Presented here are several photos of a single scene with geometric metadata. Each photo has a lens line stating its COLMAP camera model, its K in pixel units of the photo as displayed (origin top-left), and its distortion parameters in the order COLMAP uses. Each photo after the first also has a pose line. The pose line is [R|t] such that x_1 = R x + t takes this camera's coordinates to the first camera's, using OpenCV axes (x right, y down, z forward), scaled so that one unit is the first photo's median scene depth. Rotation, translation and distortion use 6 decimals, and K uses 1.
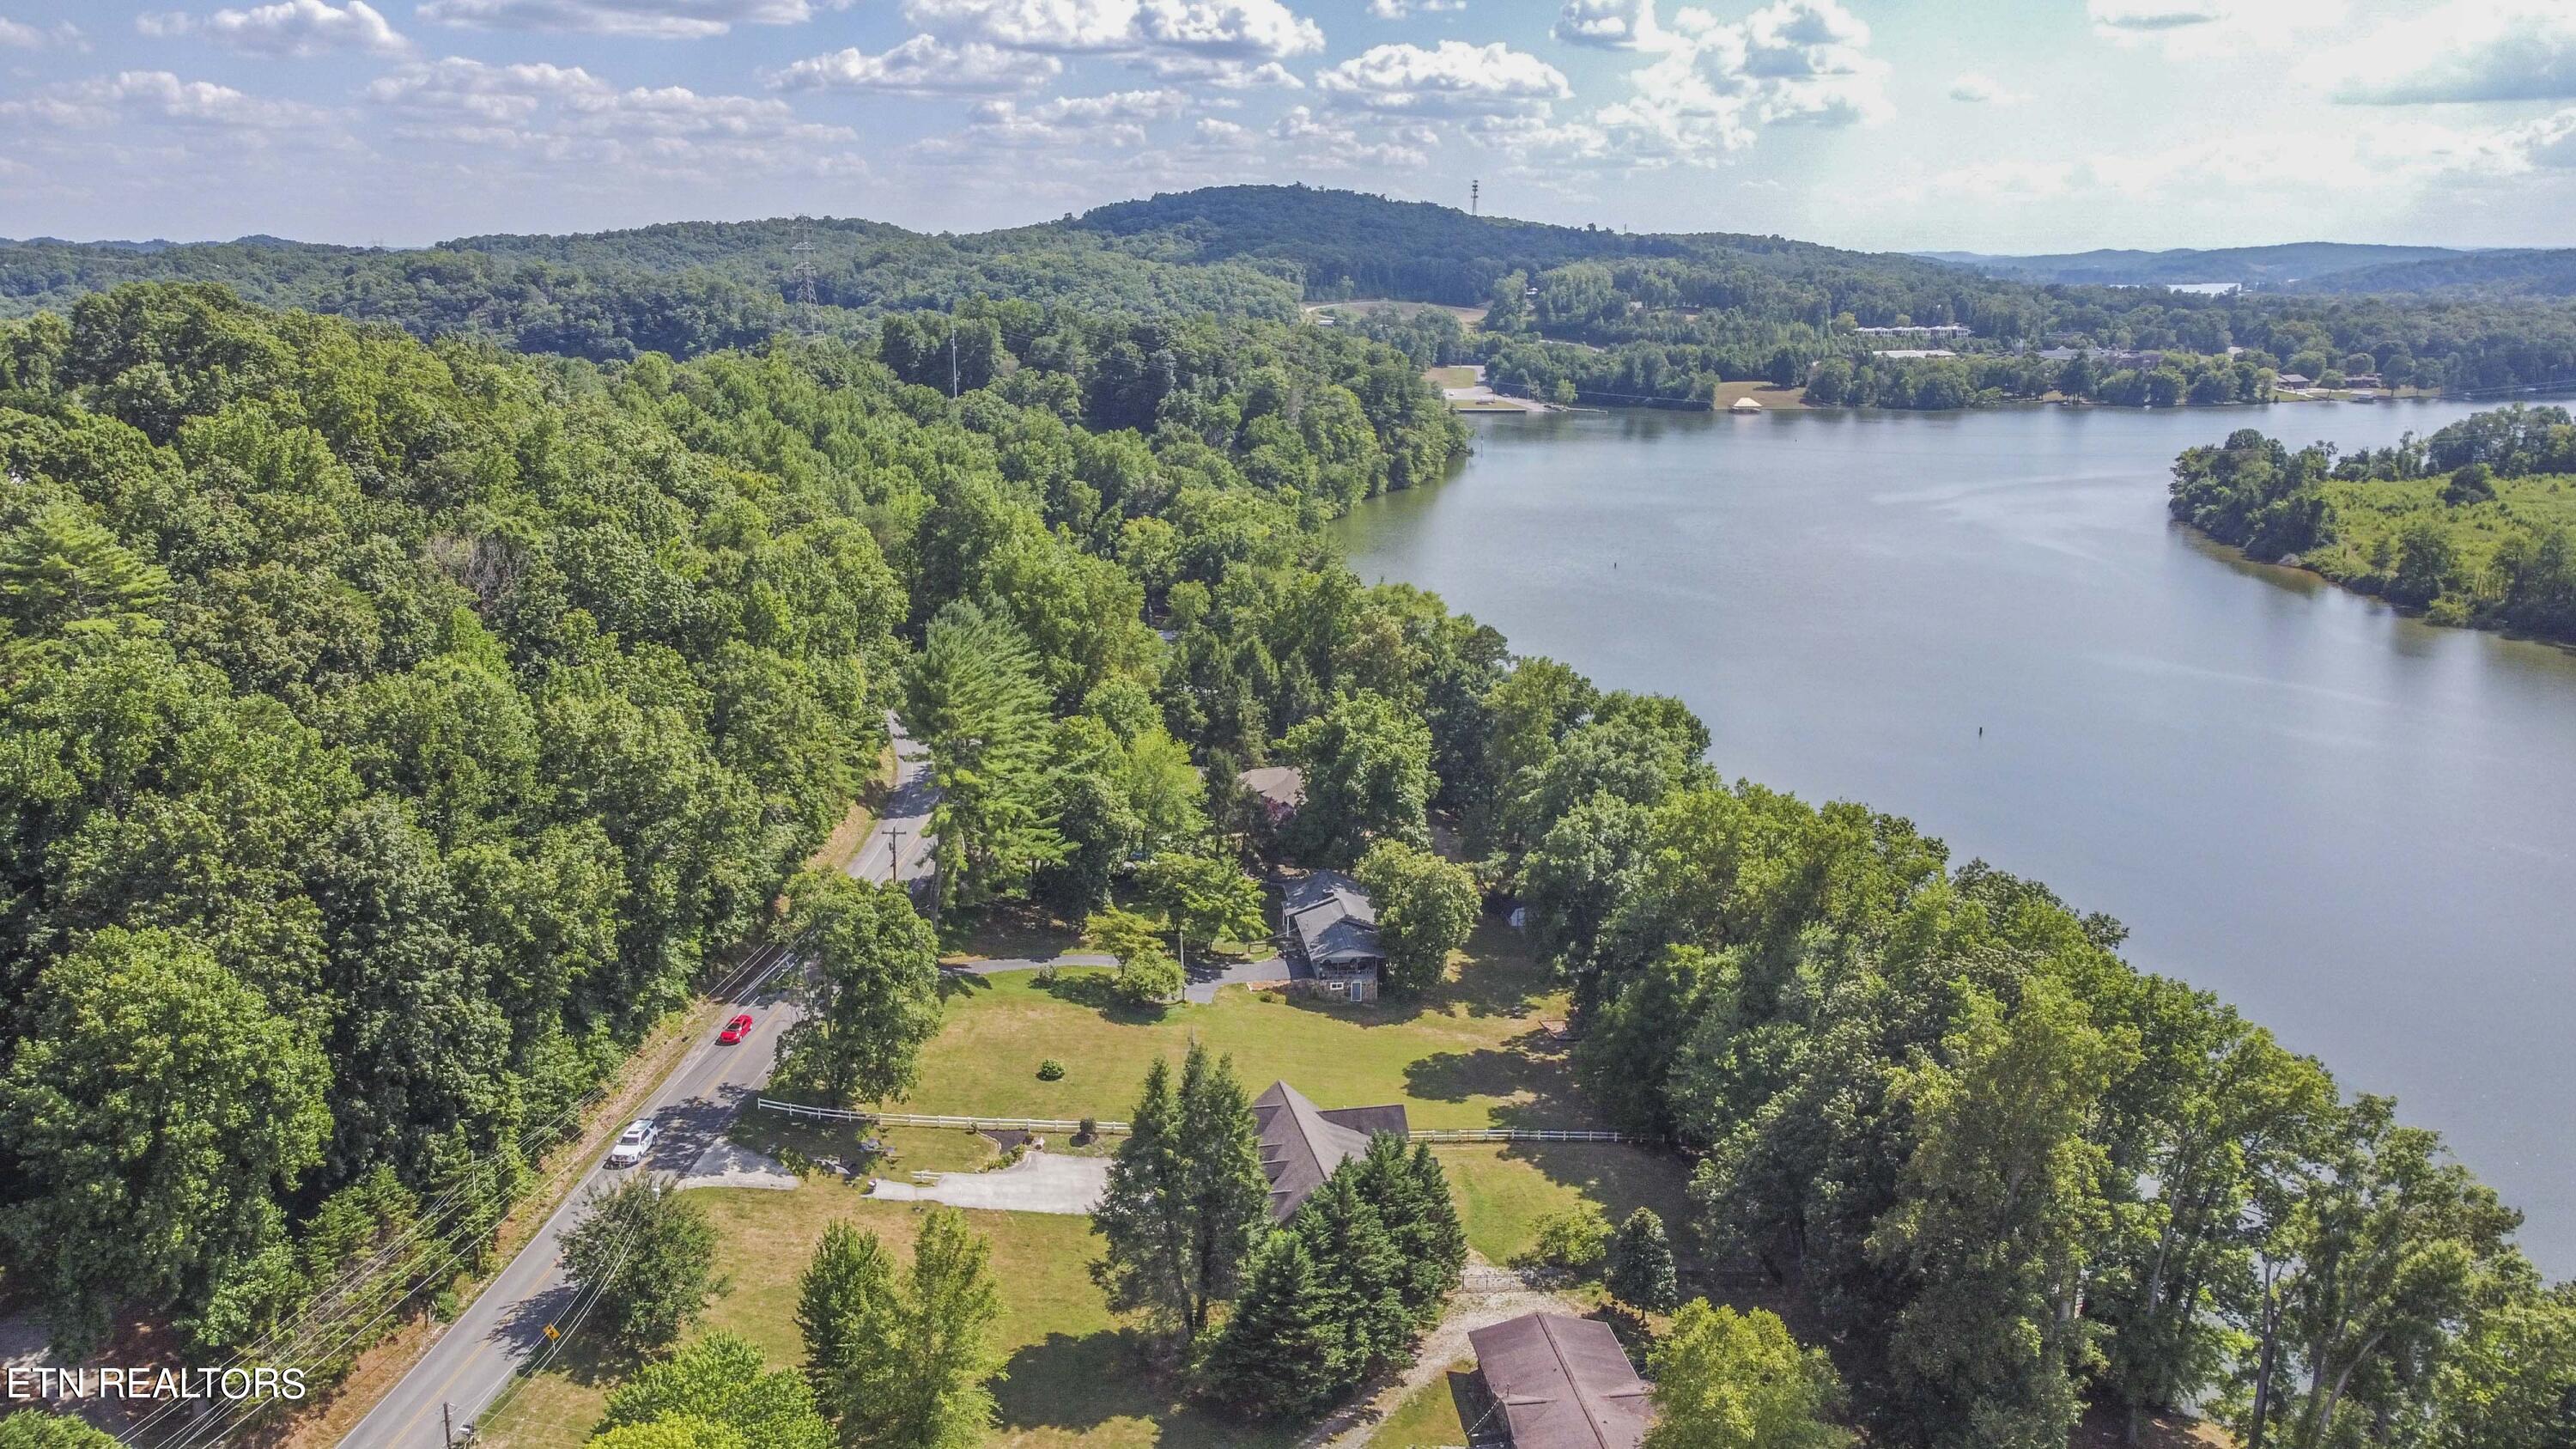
lens RADIAL K [[1962.6, 0, 1282.0], [0, 1962.6, 714.7], [0, 0, 1]] dist [-0.002896, 0.003875]
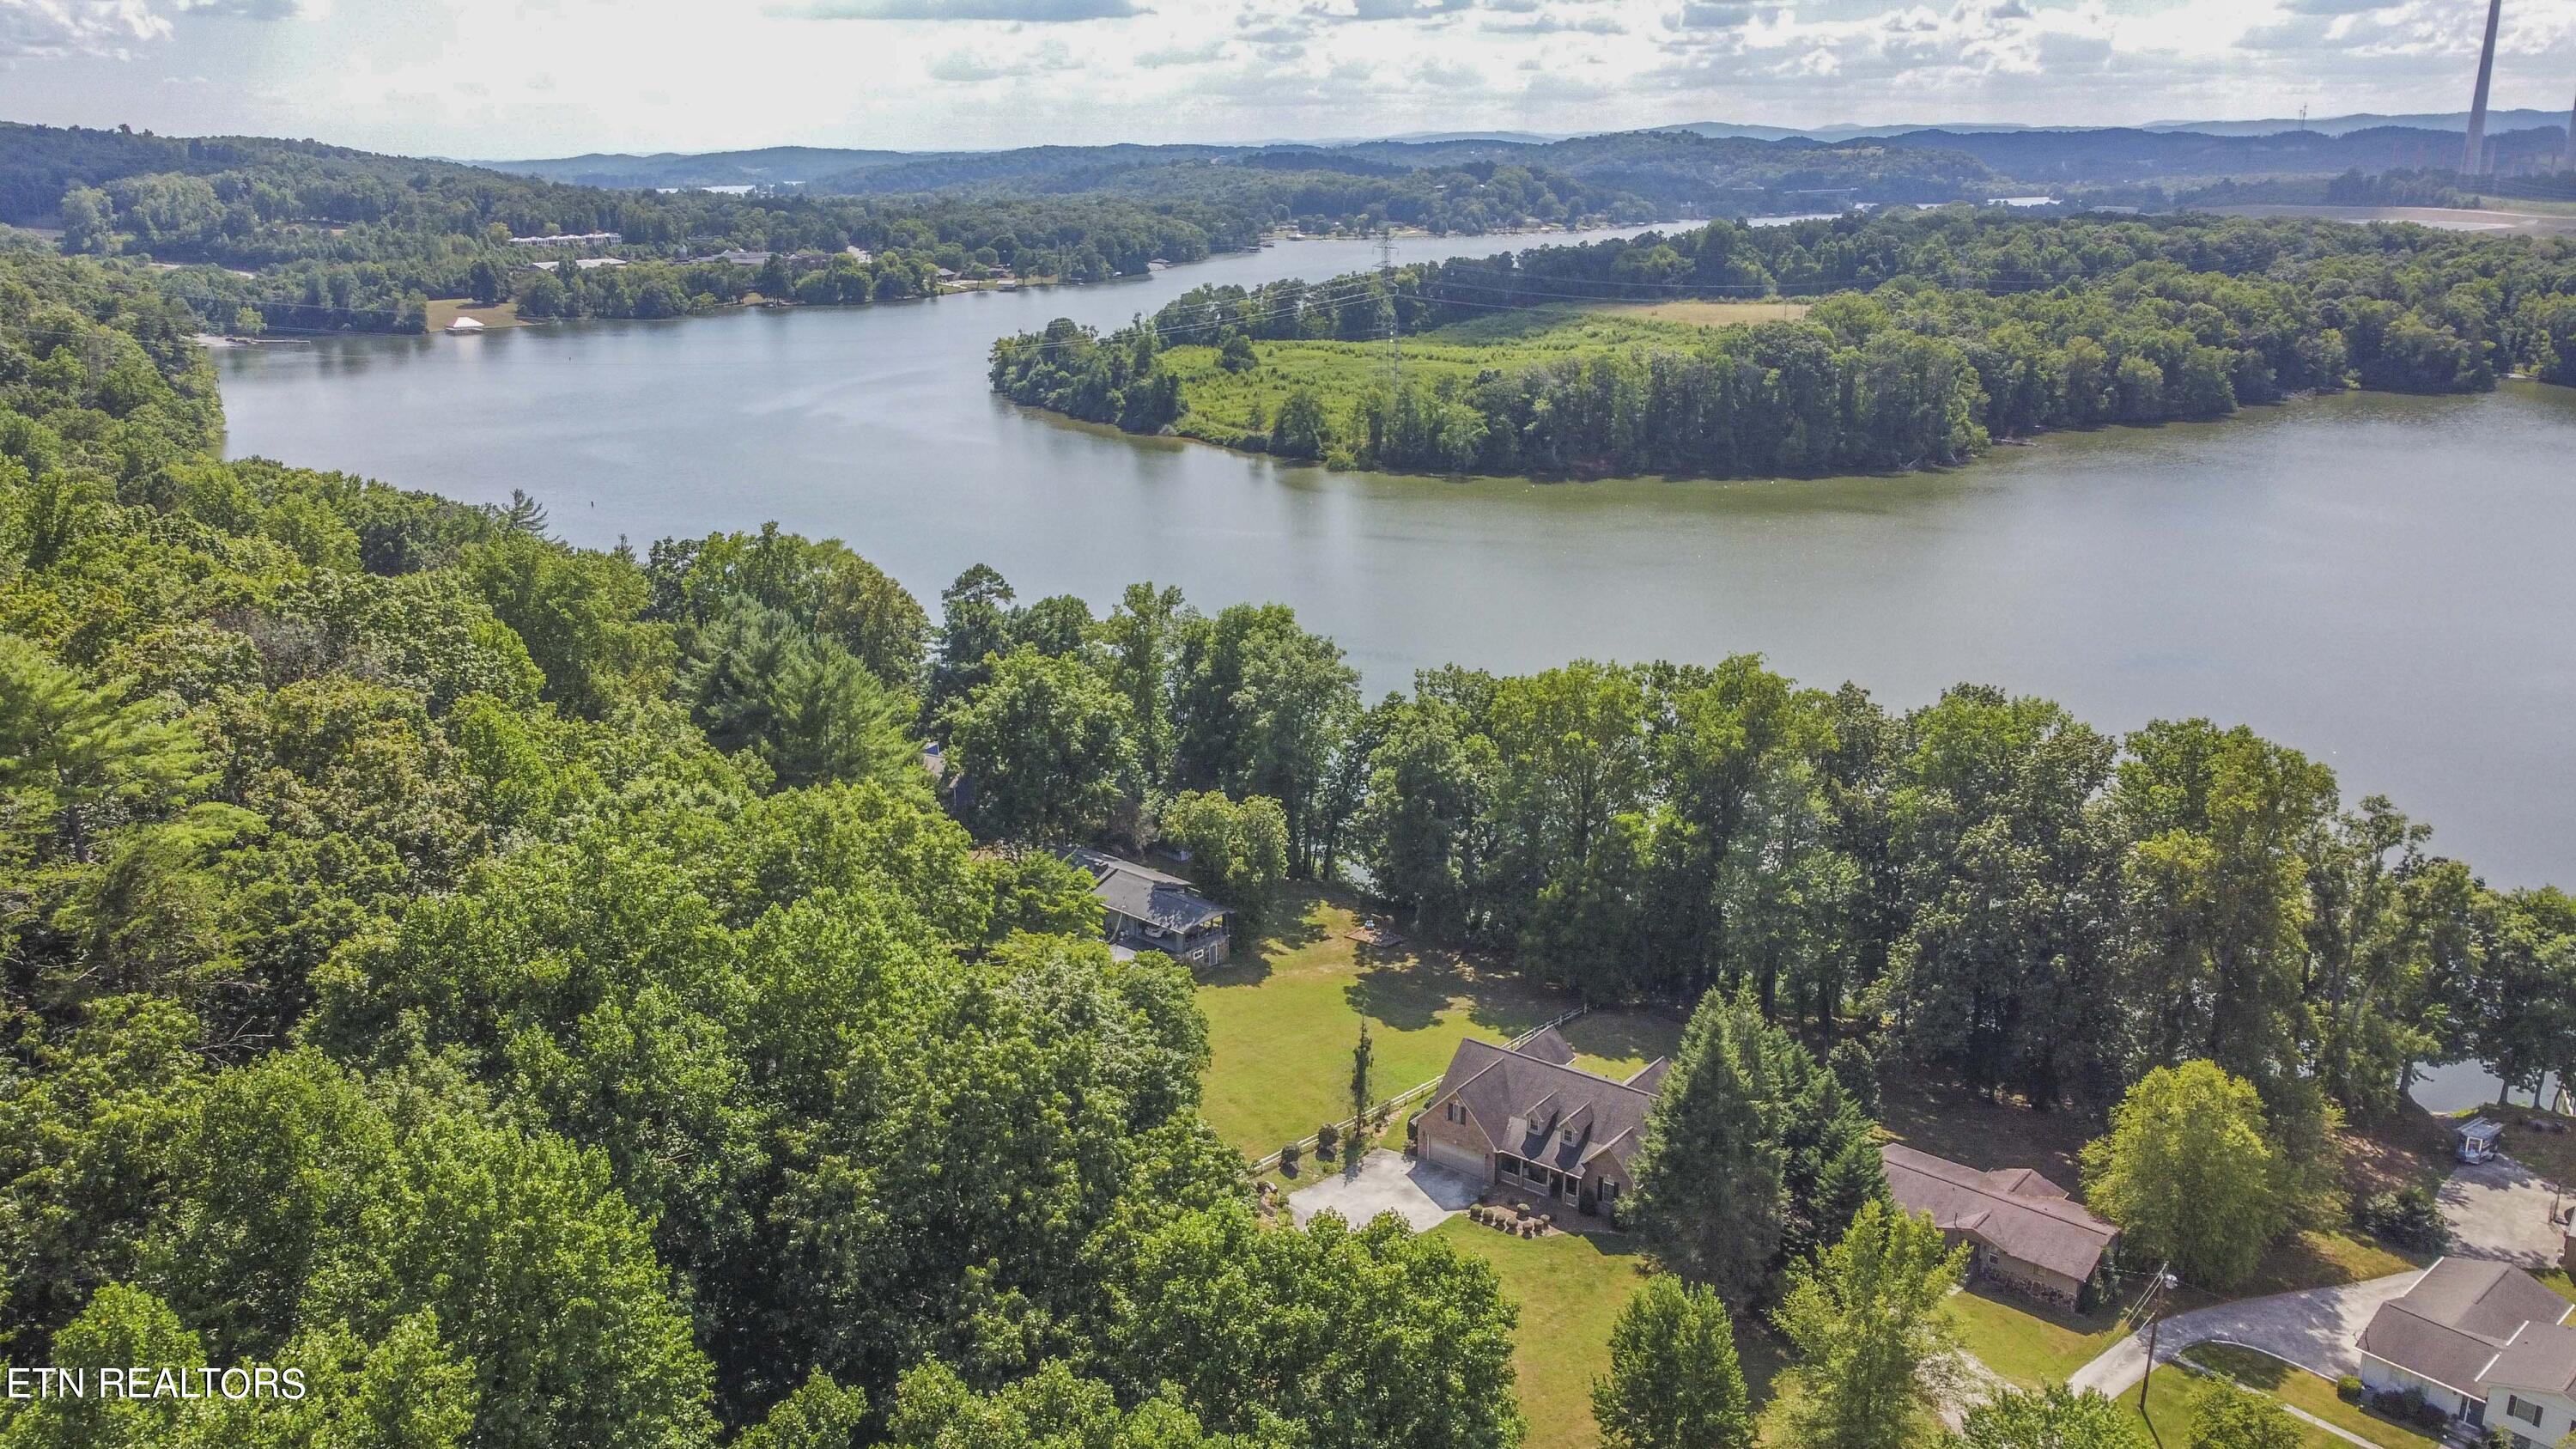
lens RADIAL K [[1951.8, 0, 1281.8], [0, 1951.8, 717.4], [0, 0, 1]] dist [-0.006358, 0.000330]
pose [[0.729983, -0.189255, 0.656740, -0.116766], [0.156959, 0.981636, 0.108418, -0.014960], [-0.665199, 0.023938, 0.746282, 0.061031]]
